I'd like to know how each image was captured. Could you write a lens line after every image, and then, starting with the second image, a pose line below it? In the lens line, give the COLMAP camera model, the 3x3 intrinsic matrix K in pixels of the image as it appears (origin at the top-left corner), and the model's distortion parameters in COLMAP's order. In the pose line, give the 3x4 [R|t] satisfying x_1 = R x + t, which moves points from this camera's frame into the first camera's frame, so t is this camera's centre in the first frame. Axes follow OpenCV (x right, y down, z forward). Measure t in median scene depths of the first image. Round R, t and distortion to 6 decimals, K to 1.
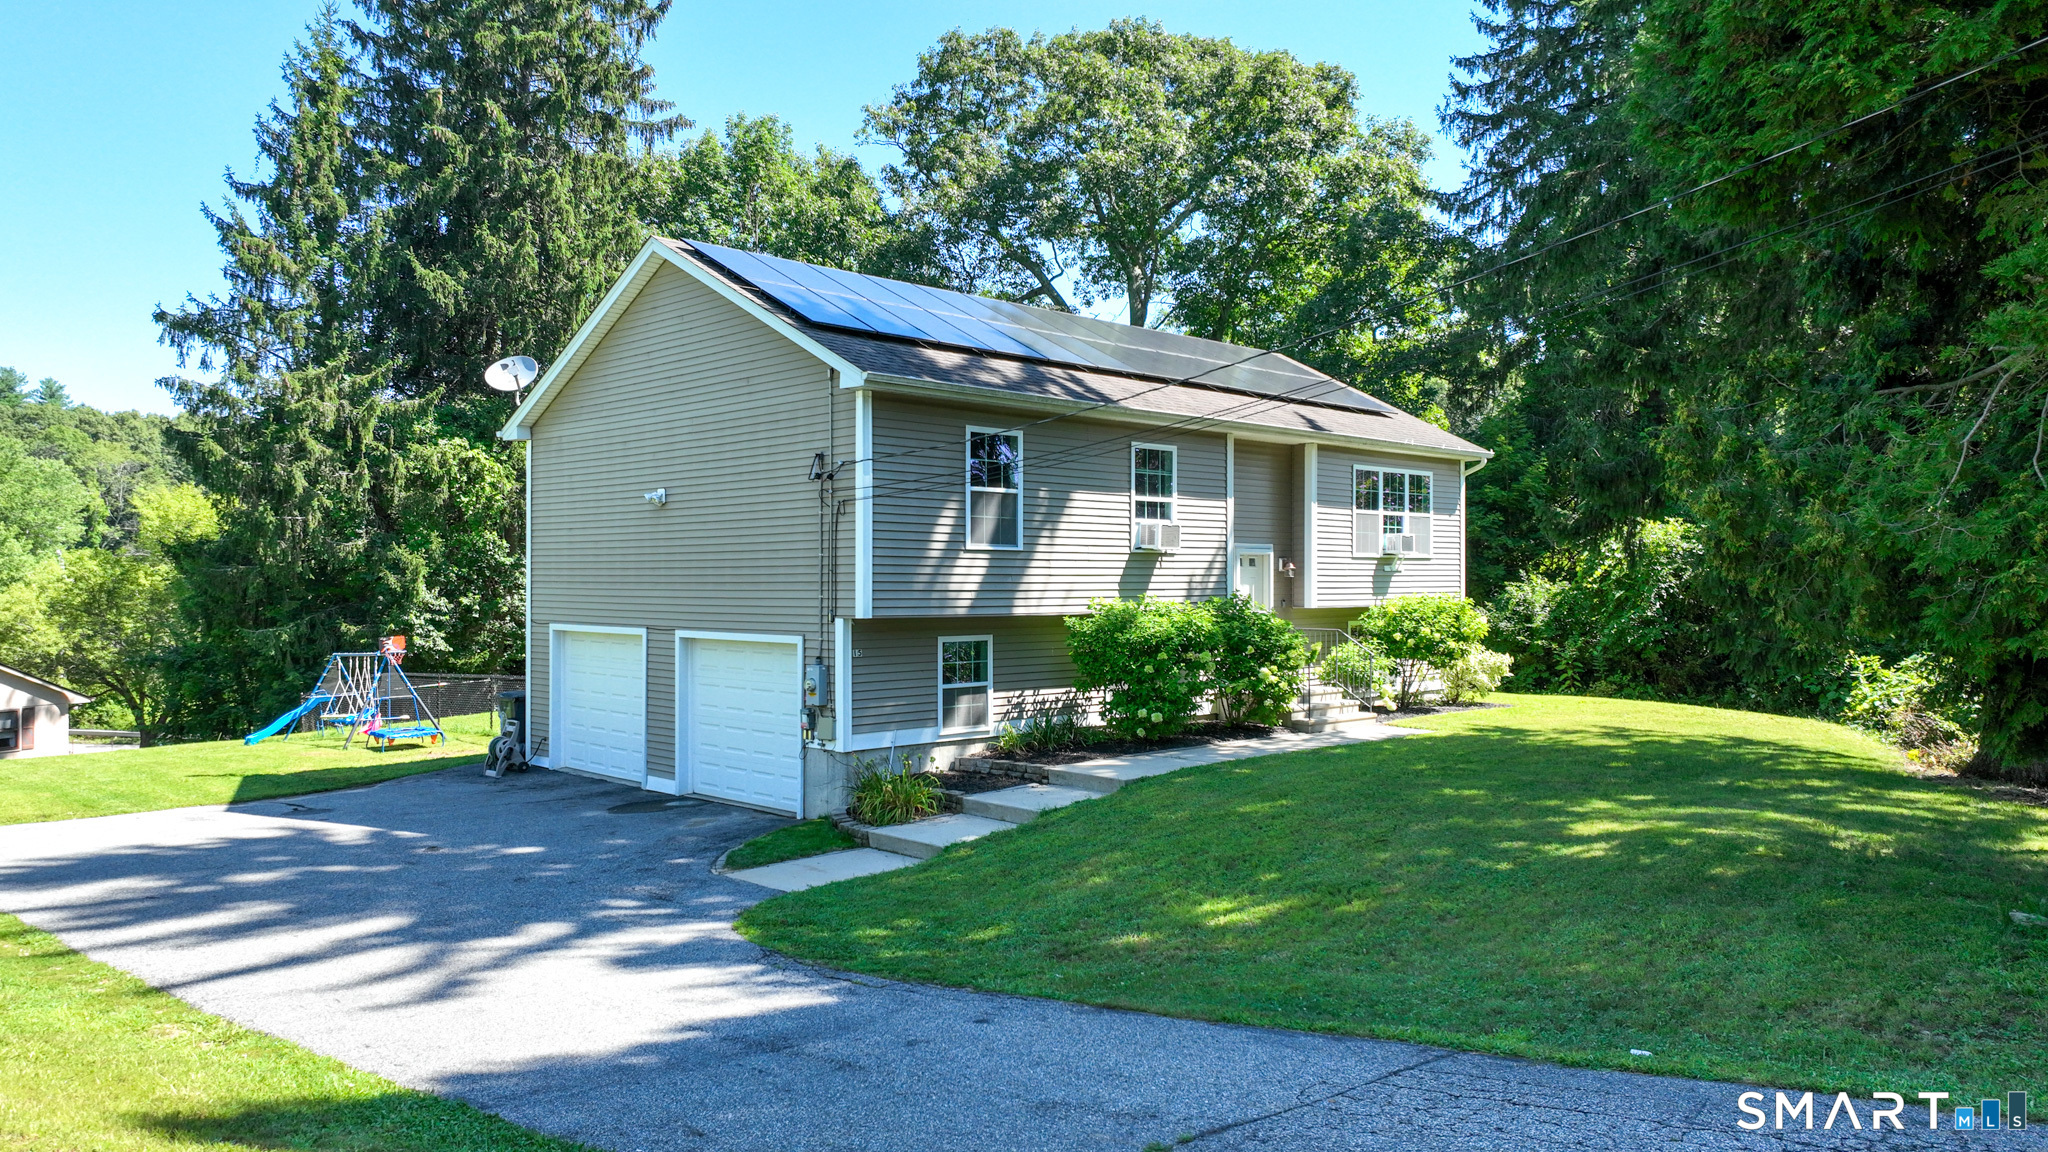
lens RADIAL K [[1435.7, 0, 1017.8], [0, 1435.7, 562.3], [0, 0, 1]] dist [0.001100, 0.000818]
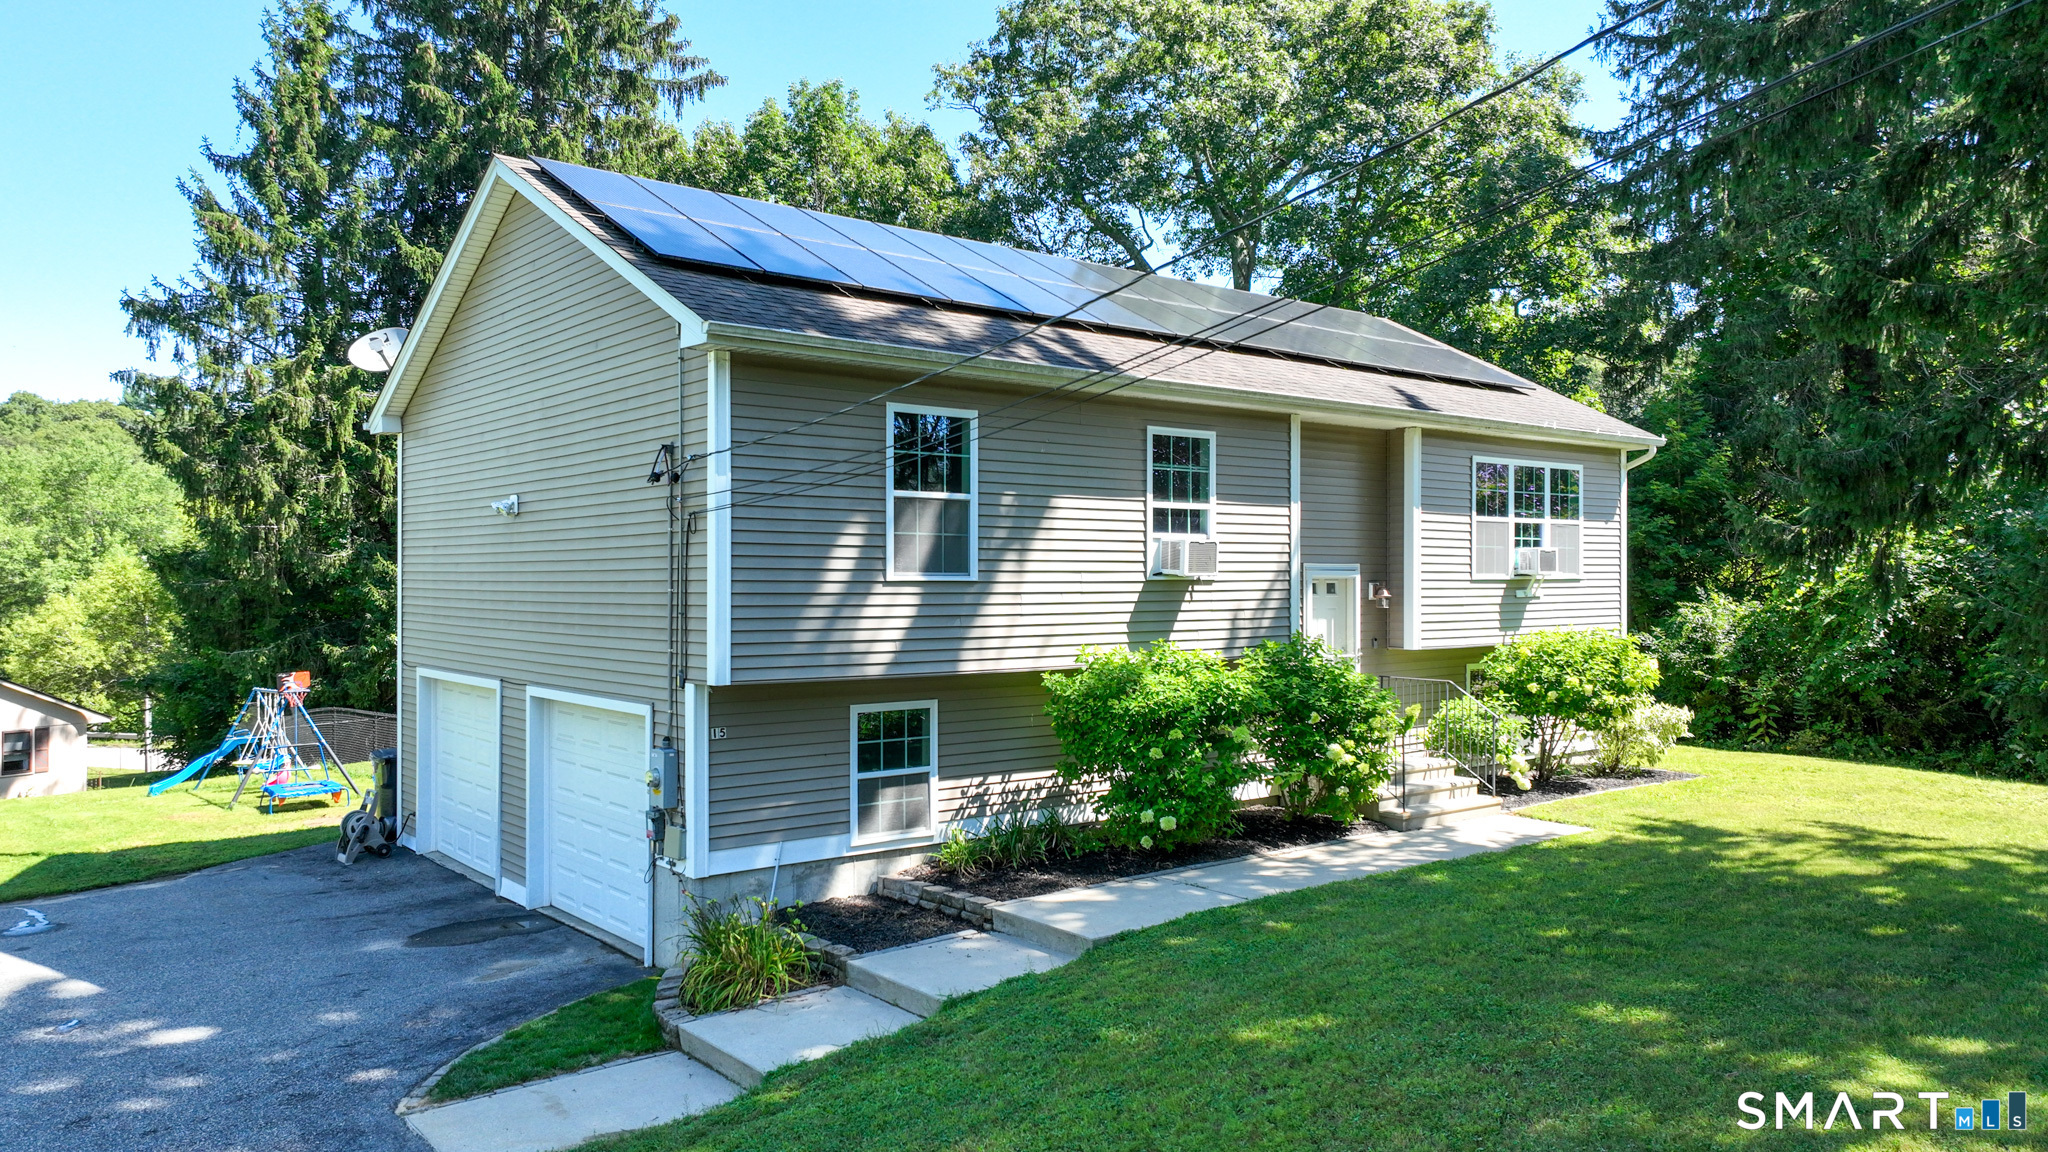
lens RADIAL K [[1435.7, 0, 1017.8], [0, 1435.7, 562.3], [0, 0, 1]] dist [0.001100, 0.000818]
pose [[0.995365, -0.001100, -0.096160, 0.051769], [0.001236, 0.999998, 0.001353, -0.010374], [0.096159, -0.001465, 0.995365, 0.172599]]
